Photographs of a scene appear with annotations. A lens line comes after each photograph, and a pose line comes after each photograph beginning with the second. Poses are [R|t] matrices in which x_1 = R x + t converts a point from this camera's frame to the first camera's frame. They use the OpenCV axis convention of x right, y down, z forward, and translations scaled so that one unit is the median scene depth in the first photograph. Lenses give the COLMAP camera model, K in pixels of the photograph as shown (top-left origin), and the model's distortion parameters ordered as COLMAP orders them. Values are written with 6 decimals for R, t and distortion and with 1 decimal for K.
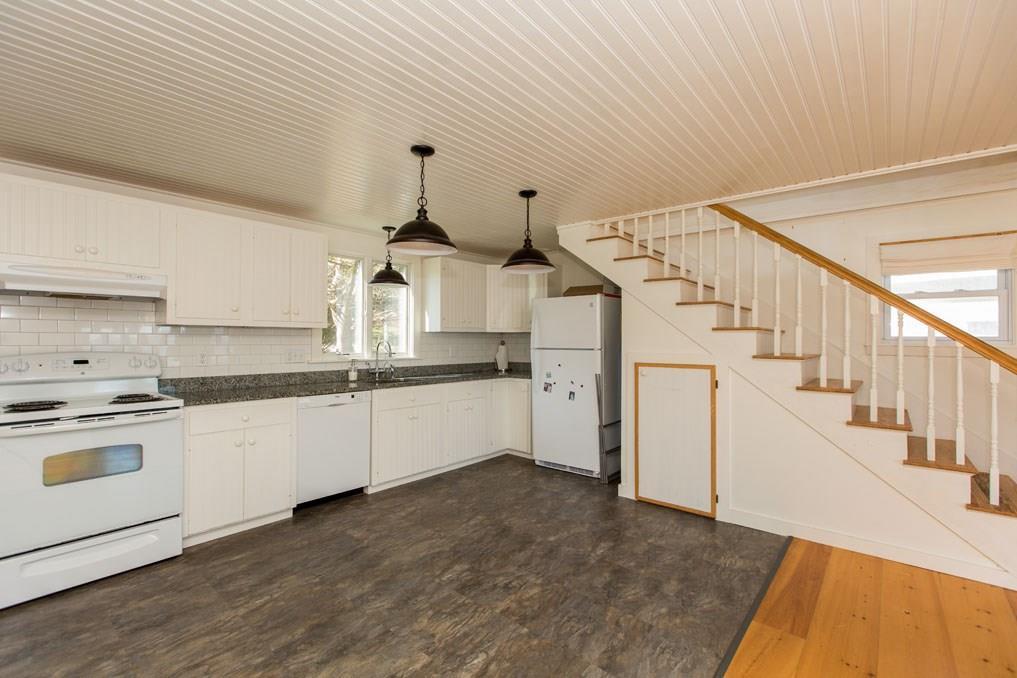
lens RADIAL K [[450.7, 0, 507.3], [0, 450.7, 343.1], [0, 0, 1]] dist [0.003657, -0.001327]
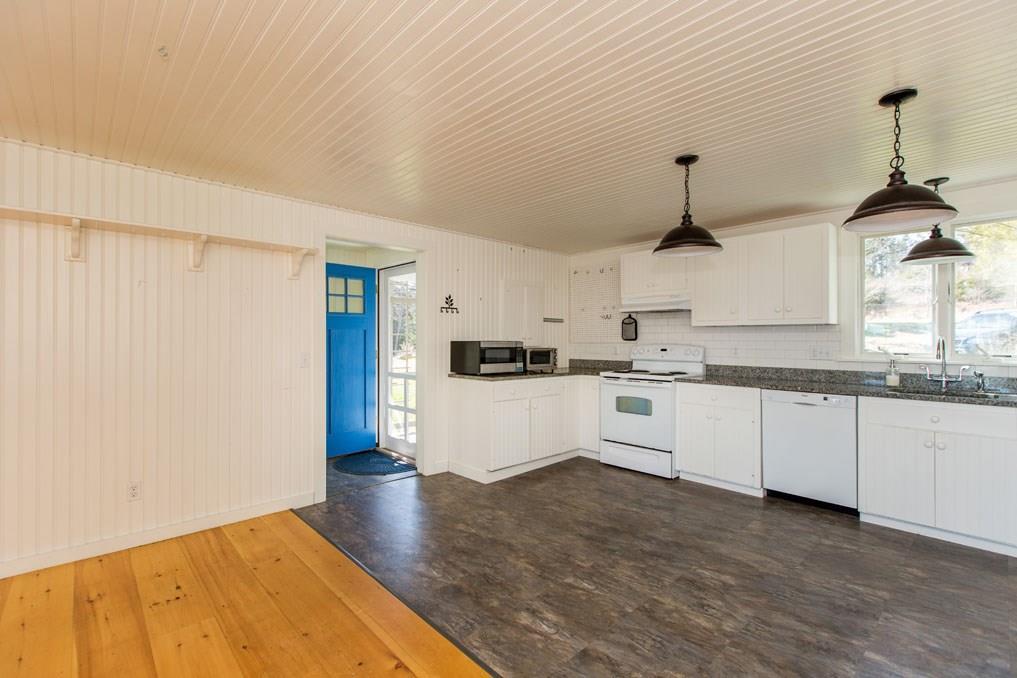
lens RADIAL K [[450.7, 0, 507.1], [0, 450.7, 335.2], [0, 0, 1]] dist [0.003657, -0.001327]
pose [[-0.105186, -0.005659, -0.994436, 0.816577], [-0.003520, 0.999980, -0.005318, -0.003095], [0.994446, 0.002941, -0.105204, 0.594762]]
